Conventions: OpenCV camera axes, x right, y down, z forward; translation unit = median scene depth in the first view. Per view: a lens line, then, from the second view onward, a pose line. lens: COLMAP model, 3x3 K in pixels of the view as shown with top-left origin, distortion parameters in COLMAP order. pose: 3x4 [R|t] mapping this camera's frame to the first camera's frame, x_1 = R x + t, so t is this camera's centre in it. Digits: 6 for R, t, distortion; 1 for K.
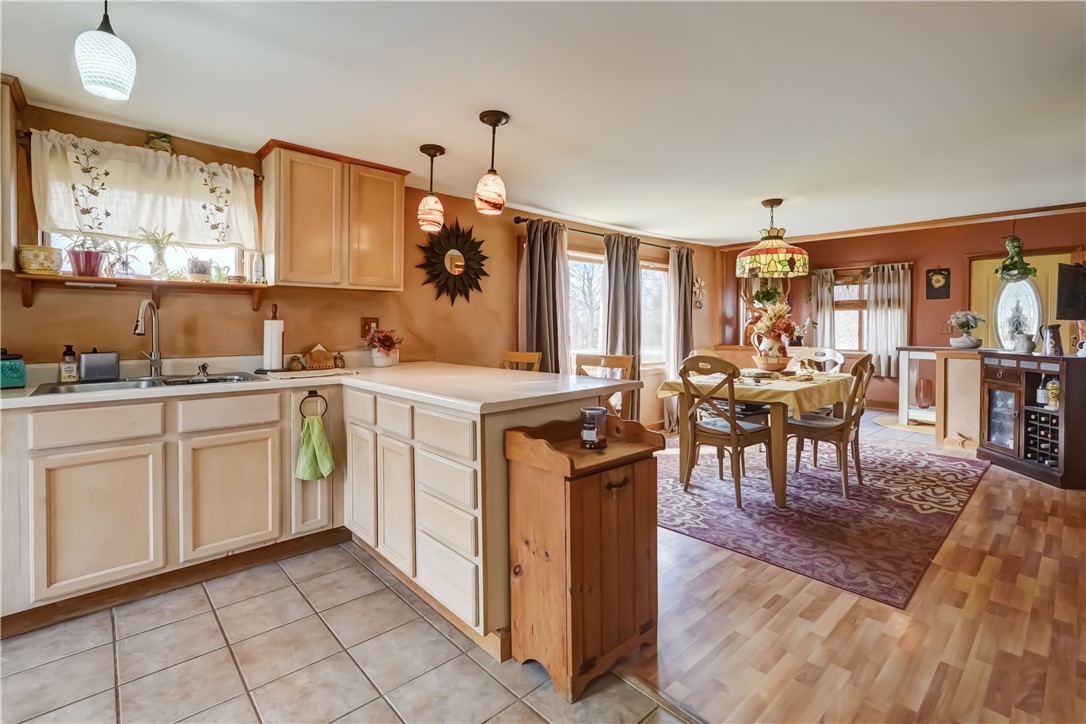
lens RADIAL K [[489.4, 0, 546.0], [0, 489.4, 338.5], [0, 0, 1]] dist [-0.016552, 0.005774]
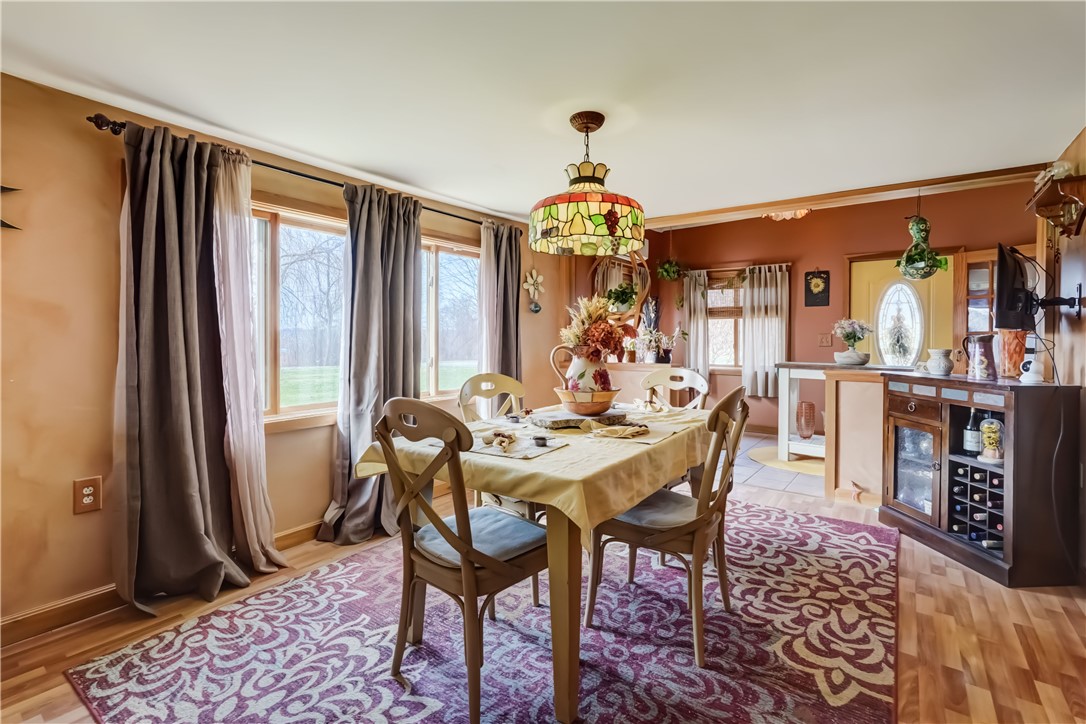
lens RADIAL K [[489.4, 0, 548.1], [0, 489.4, 347.1], [0, 0, 1]] dist [-0.016552, 0.005774]
pose [[0.980397, -0.001017, 0.197029, 0.278095], [0.002241, 0.999980, -0.005989, -0.007893], [-0.197019, 0.006313, 0.980379, 0.405609]]
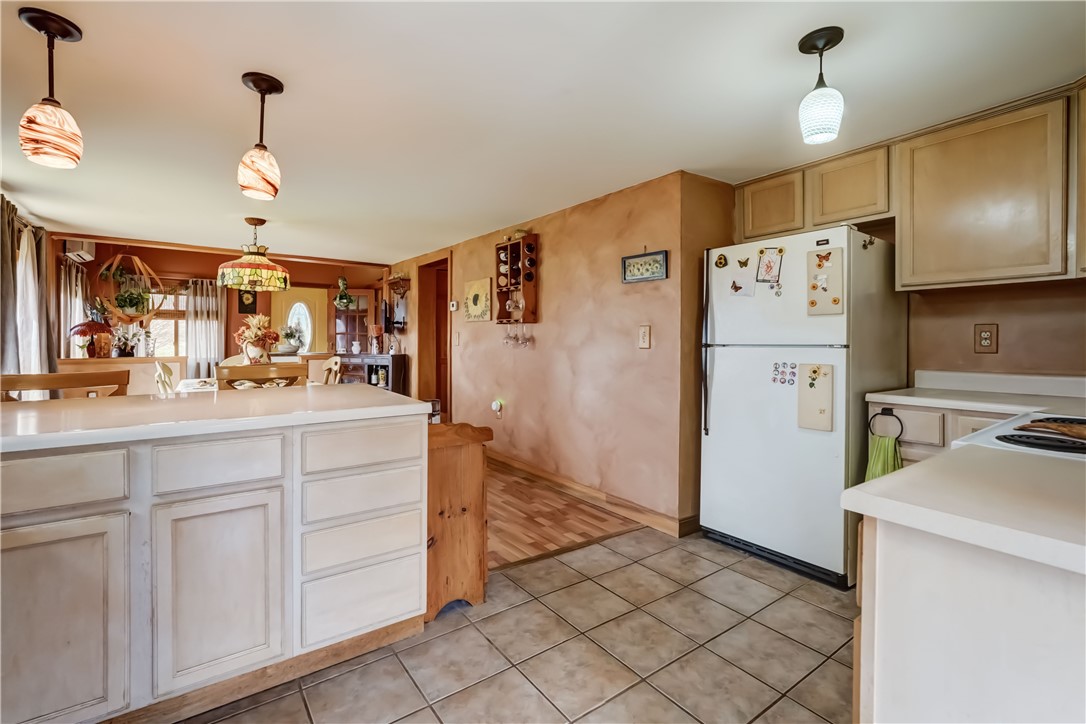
lens RADIAL K [[489.4, 0, 528.9], [0, 489.4, 334.9], [0, 0, 1]] dist [-0.016552, 0.005774]
pose [[0.135234, 0.004989, 0.990801, -0.477173], [0.022719, 0.999709, -0.008134, -0.004333], [-0.990553, 0.023610, 0.135081, 0.236364]]
